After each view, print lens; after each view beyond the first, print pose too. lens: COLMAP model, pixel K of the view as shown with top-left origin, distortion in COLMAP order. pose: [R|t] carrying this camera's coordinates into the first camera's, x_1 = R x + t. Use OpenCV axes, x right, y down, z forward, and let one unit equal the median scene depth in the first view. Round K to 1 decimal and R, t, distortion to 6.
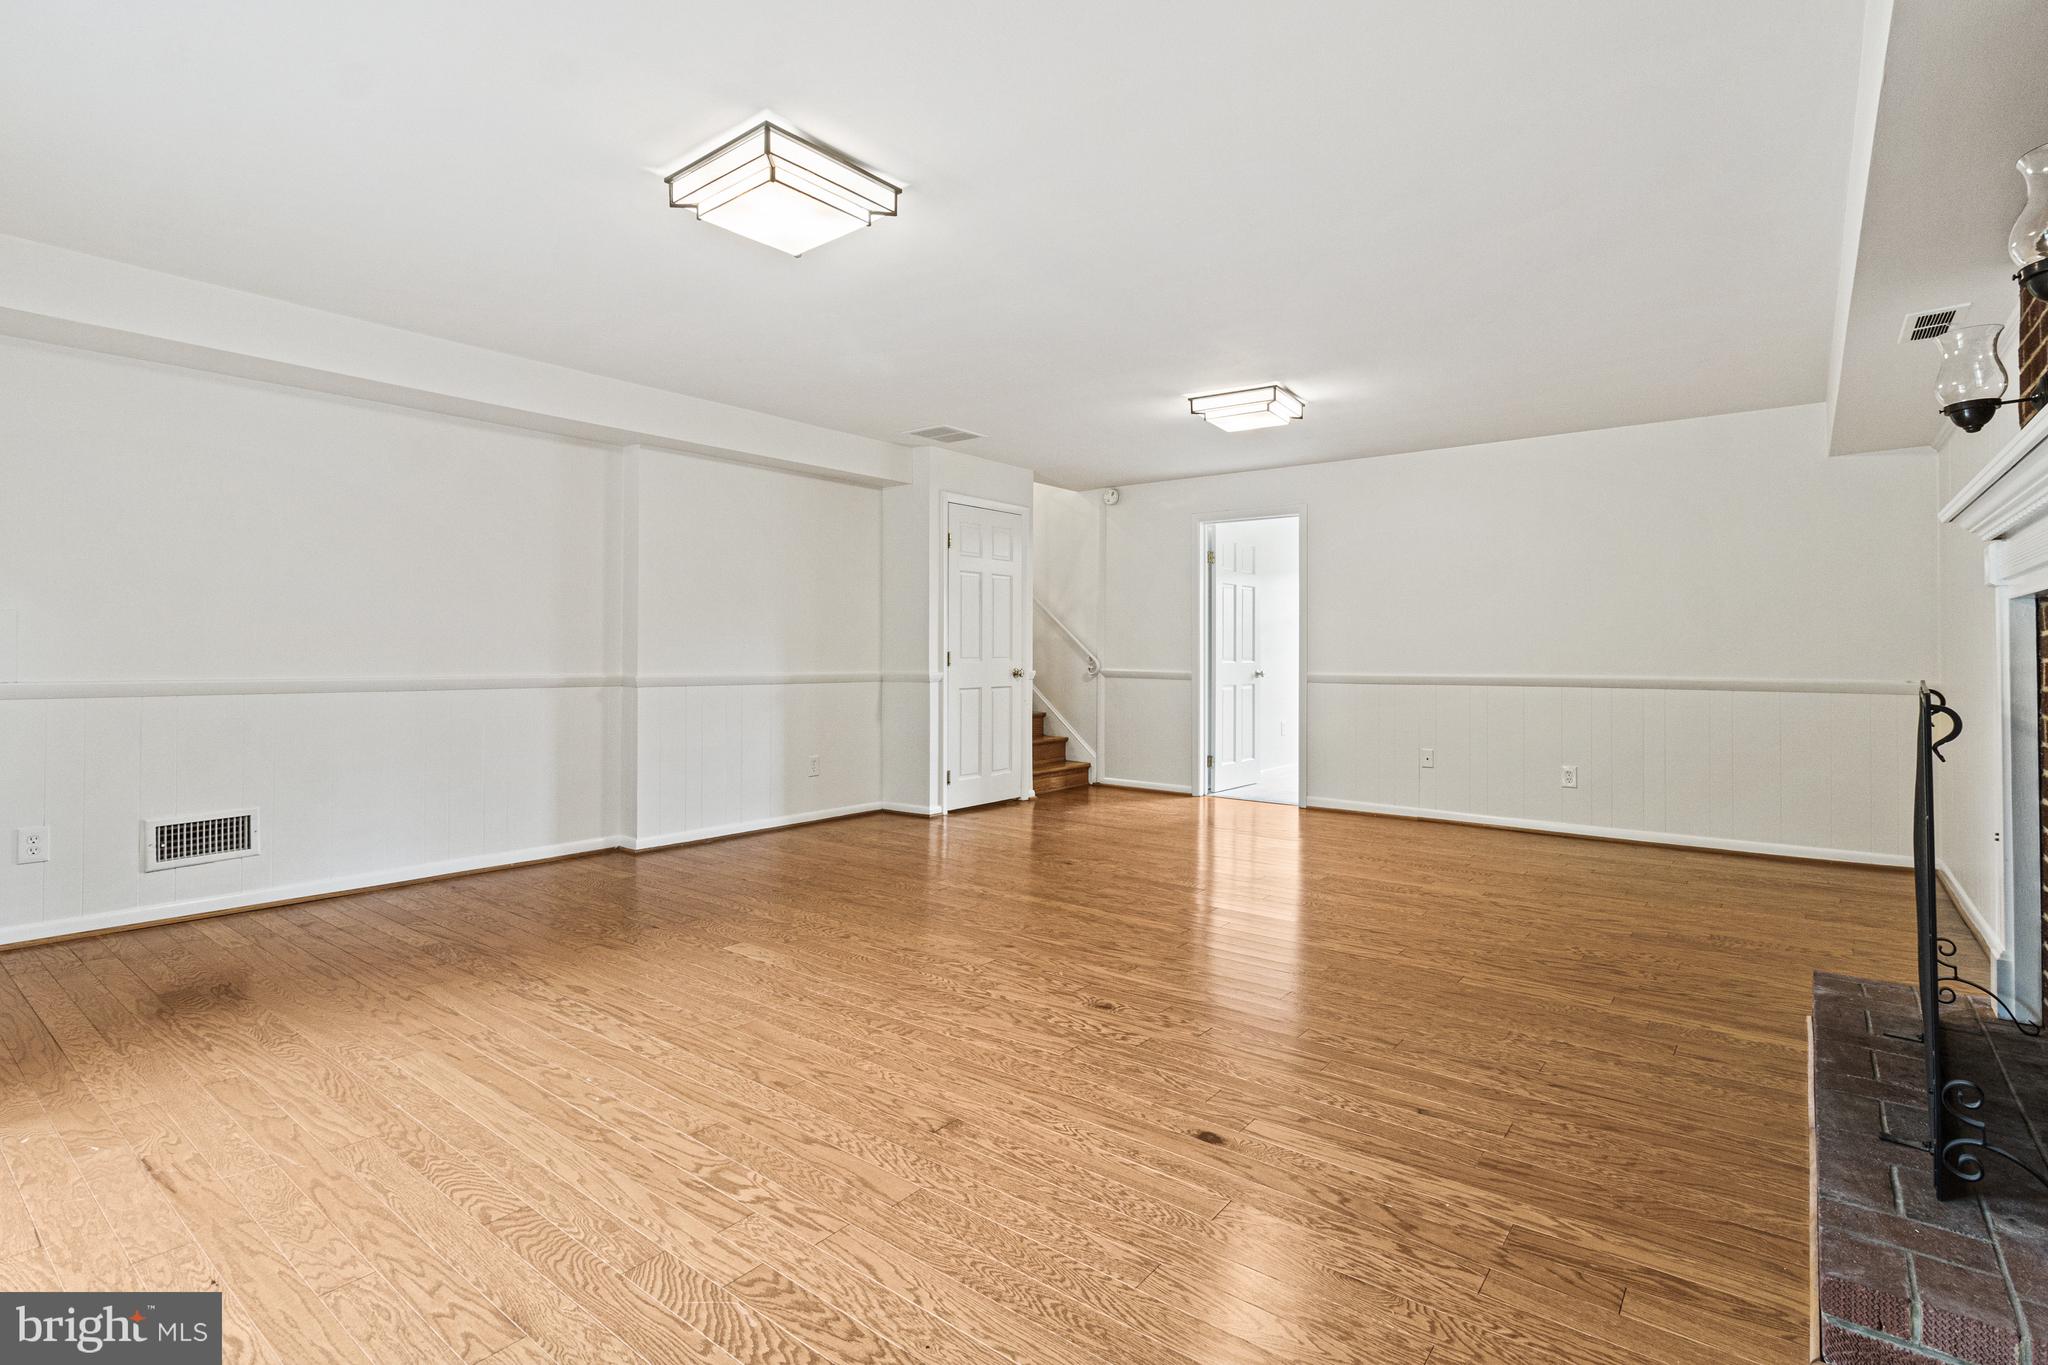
lens RADIAL K [[968.2, 0, 1036.9], [0, 968.2, 637.9], [0, 0, 1]] dist [0.003184, -0.000670]
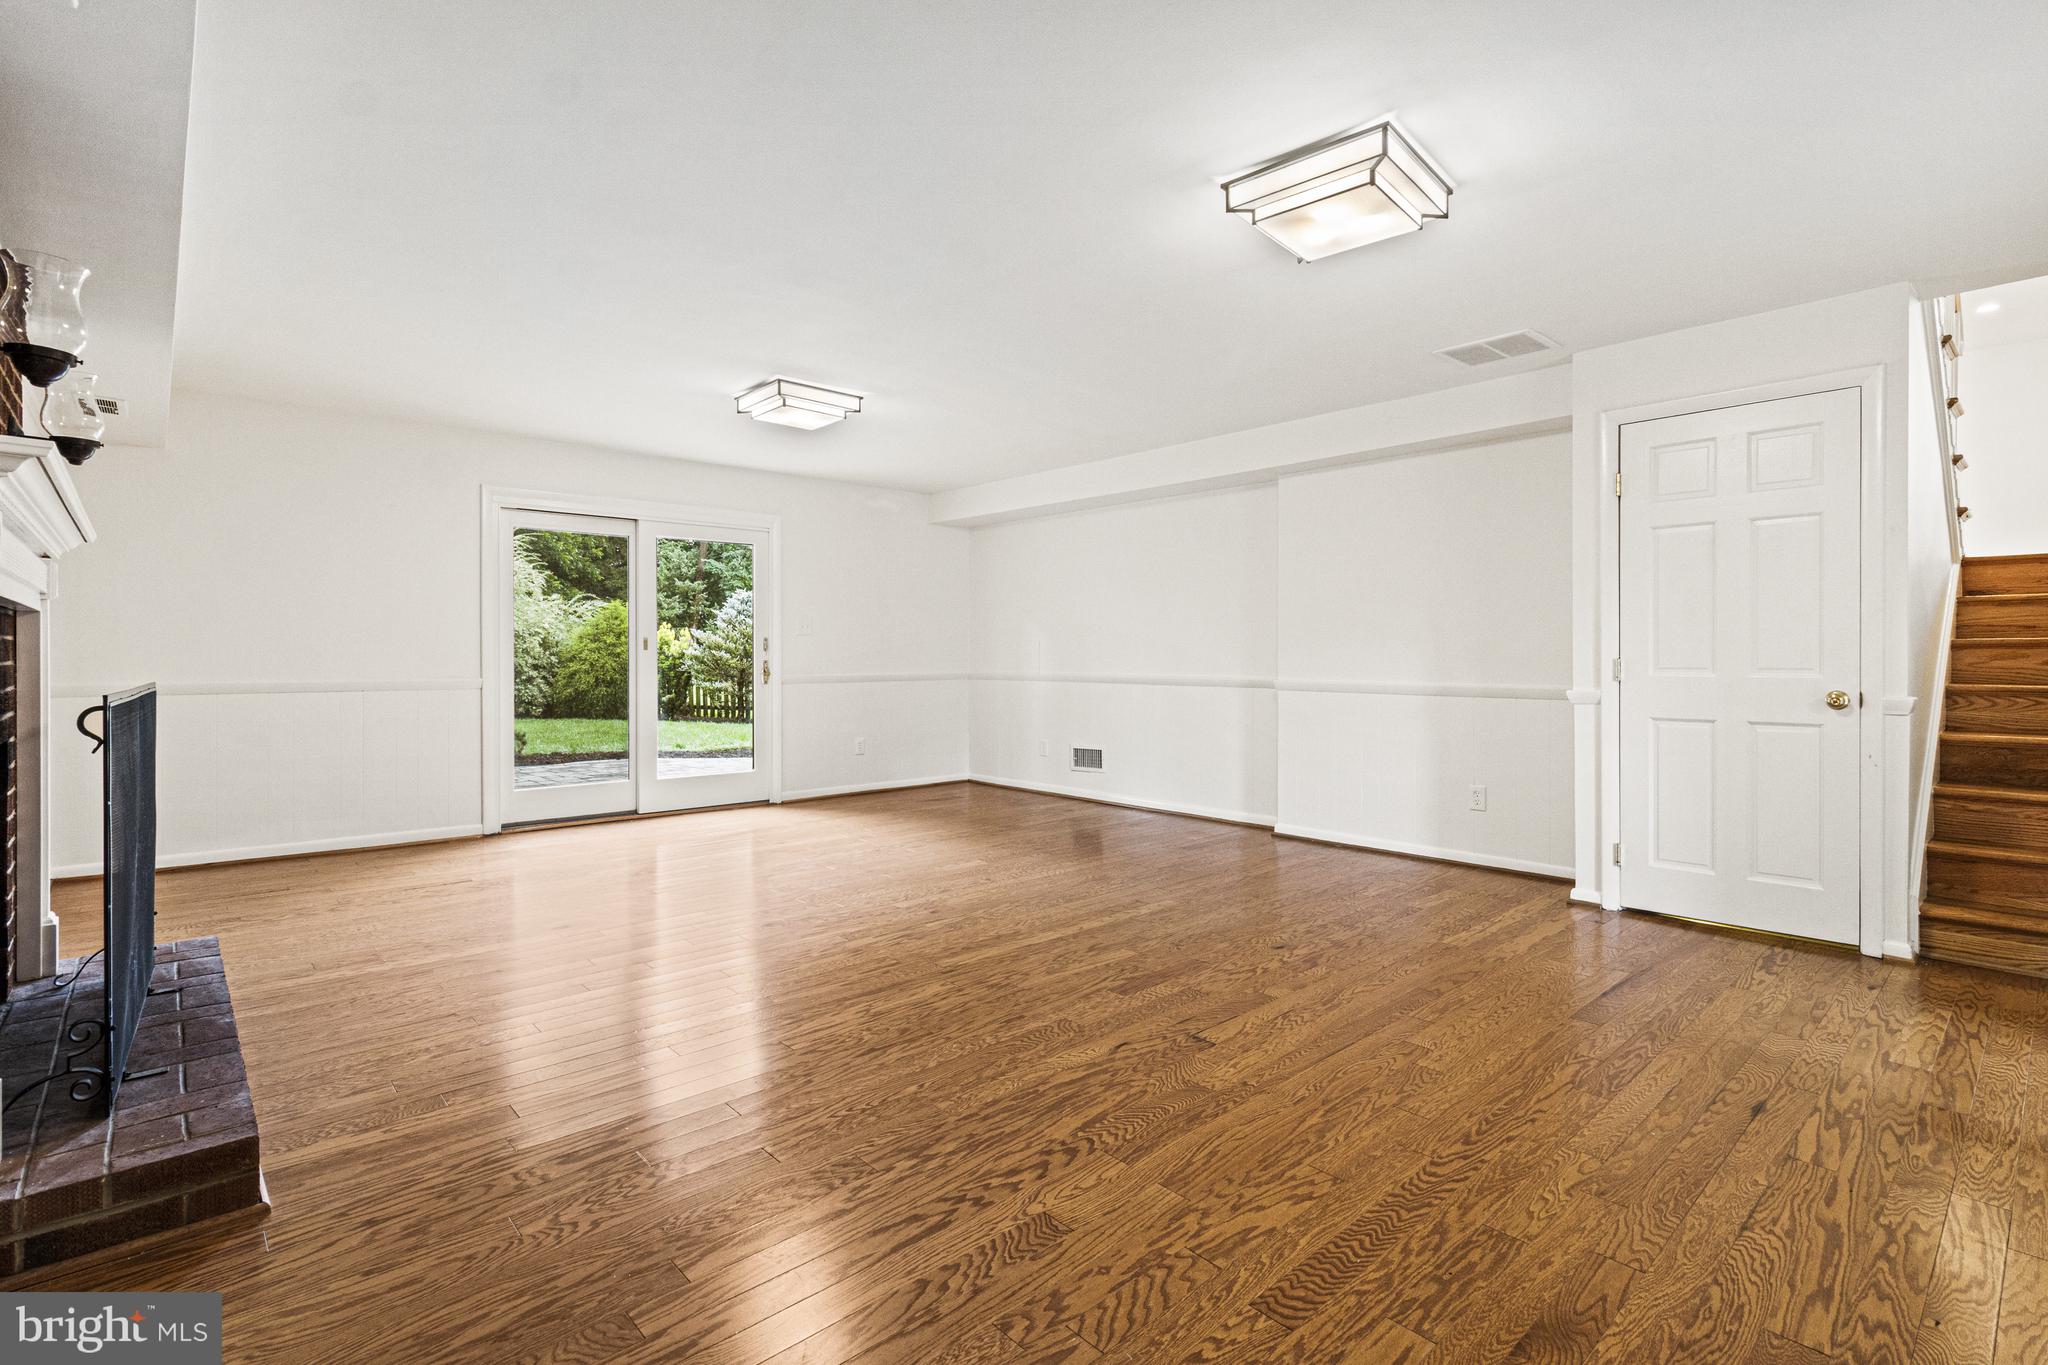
lens RADIAL K [[968.2, 0, 1040.3], [0, 968.2, 672.3], [0, 0, 1]] dist [0.003184, -0.000670]
pose [[-0.163993, 0.013817, -0.986365, 0.974338], [0.015710, 0.999812, 0.011393, 0.015757], [0.986336, -0.013628, -0.164179, 1.172765]]
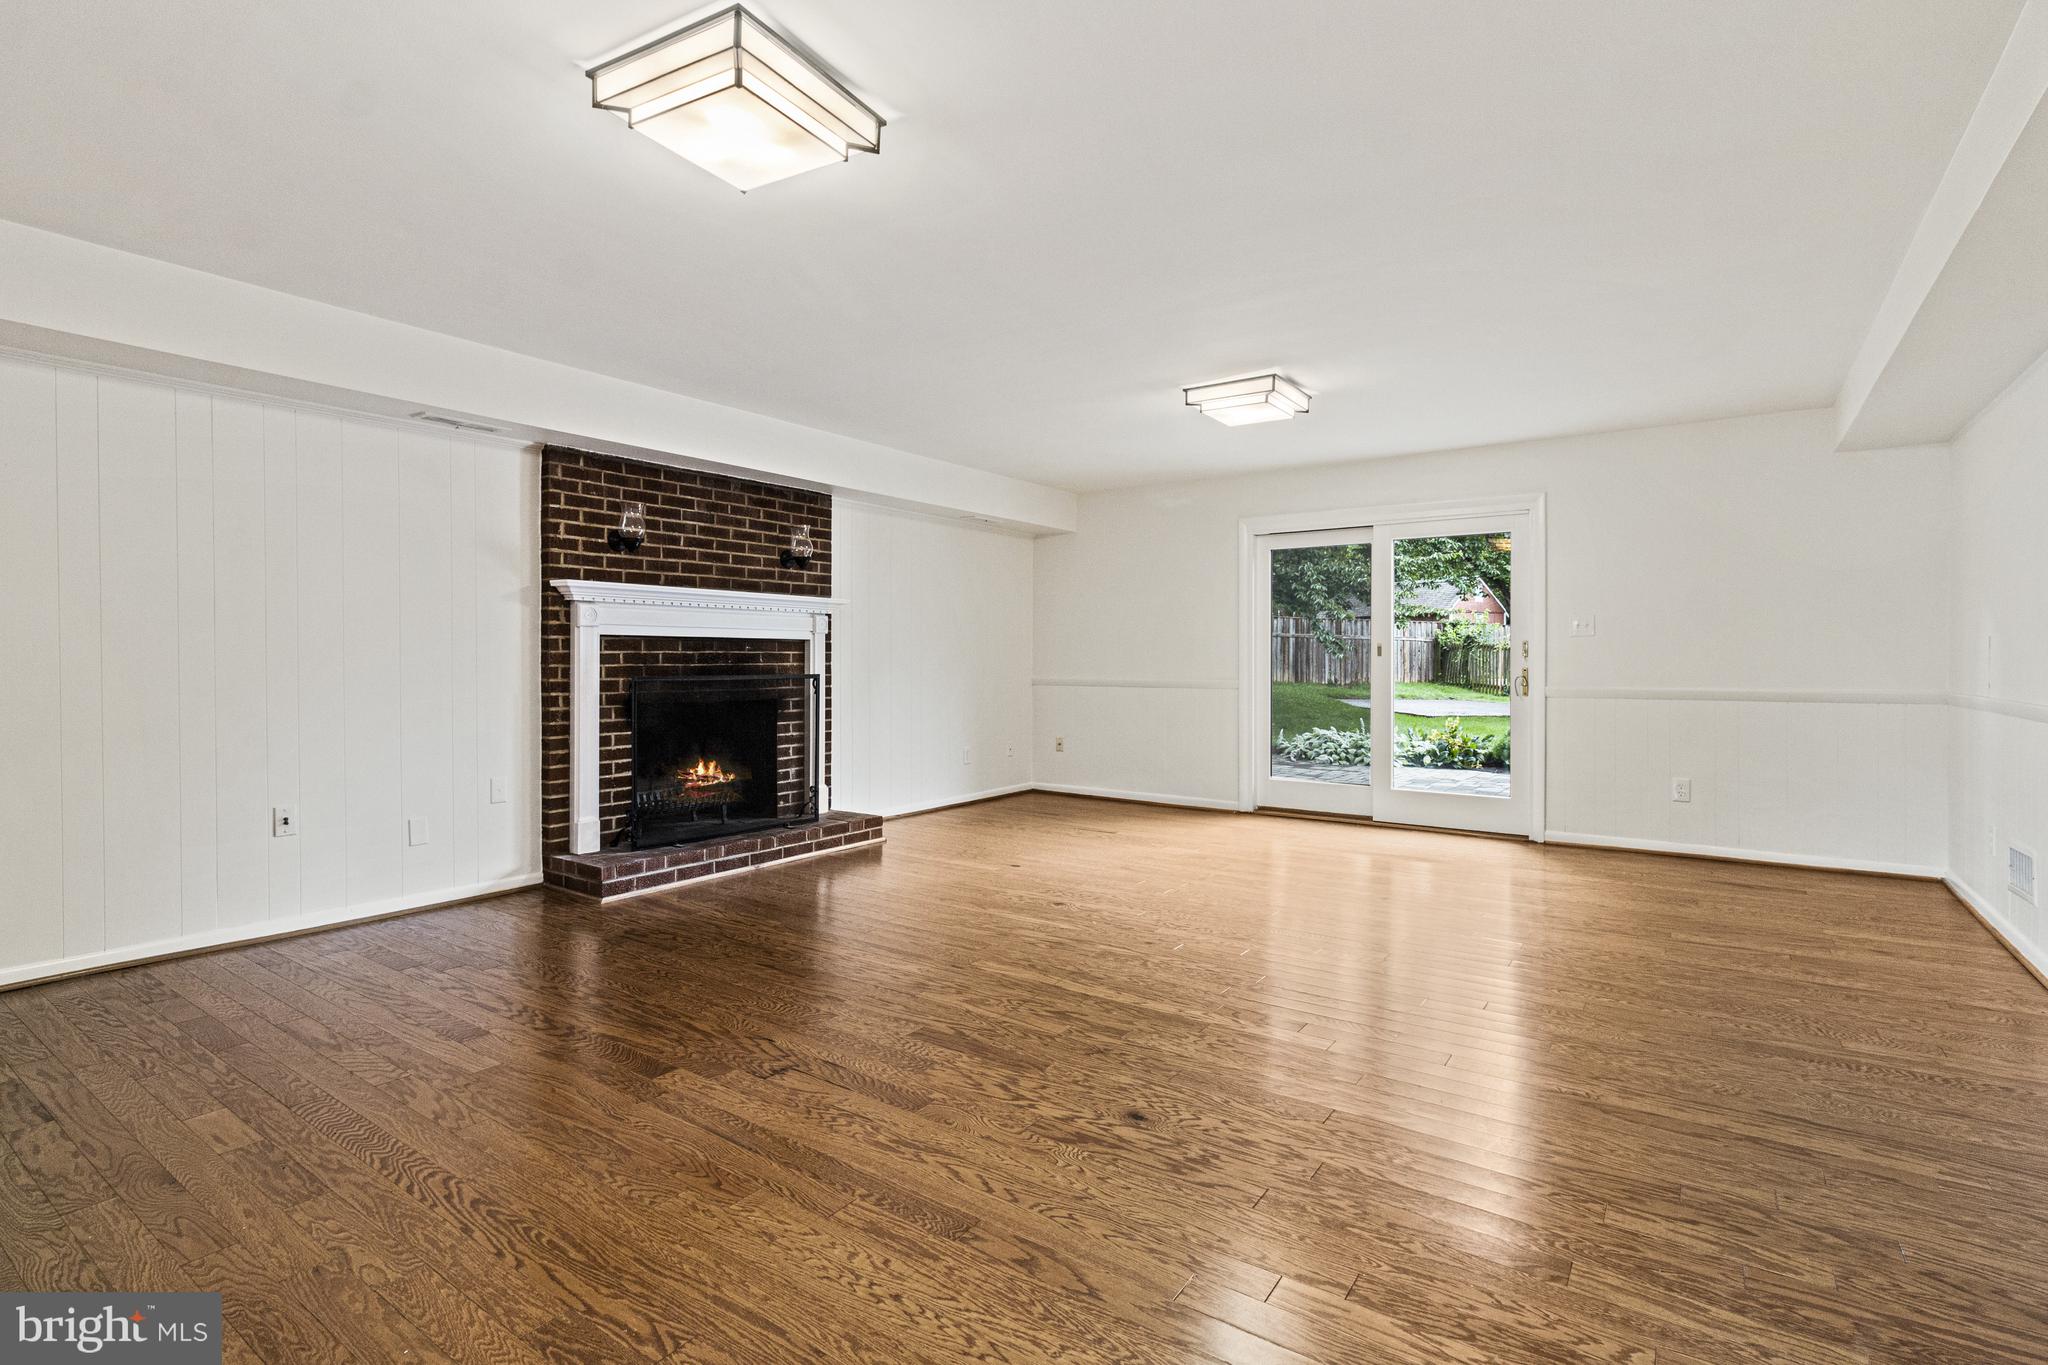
lens RADIAL K [[968.2, 0, 1026.2], [0, 968.2, 675.2], [0, 0, 1]] dist [0.003184, -0.000670]
pose [[-0.999296, -0.005592, -0.037092, 0.131203], [-0.005578, 0.999984, -0.000472, 0.021585], [0.037094, -0.000265, -0.999312, 1.827320]]
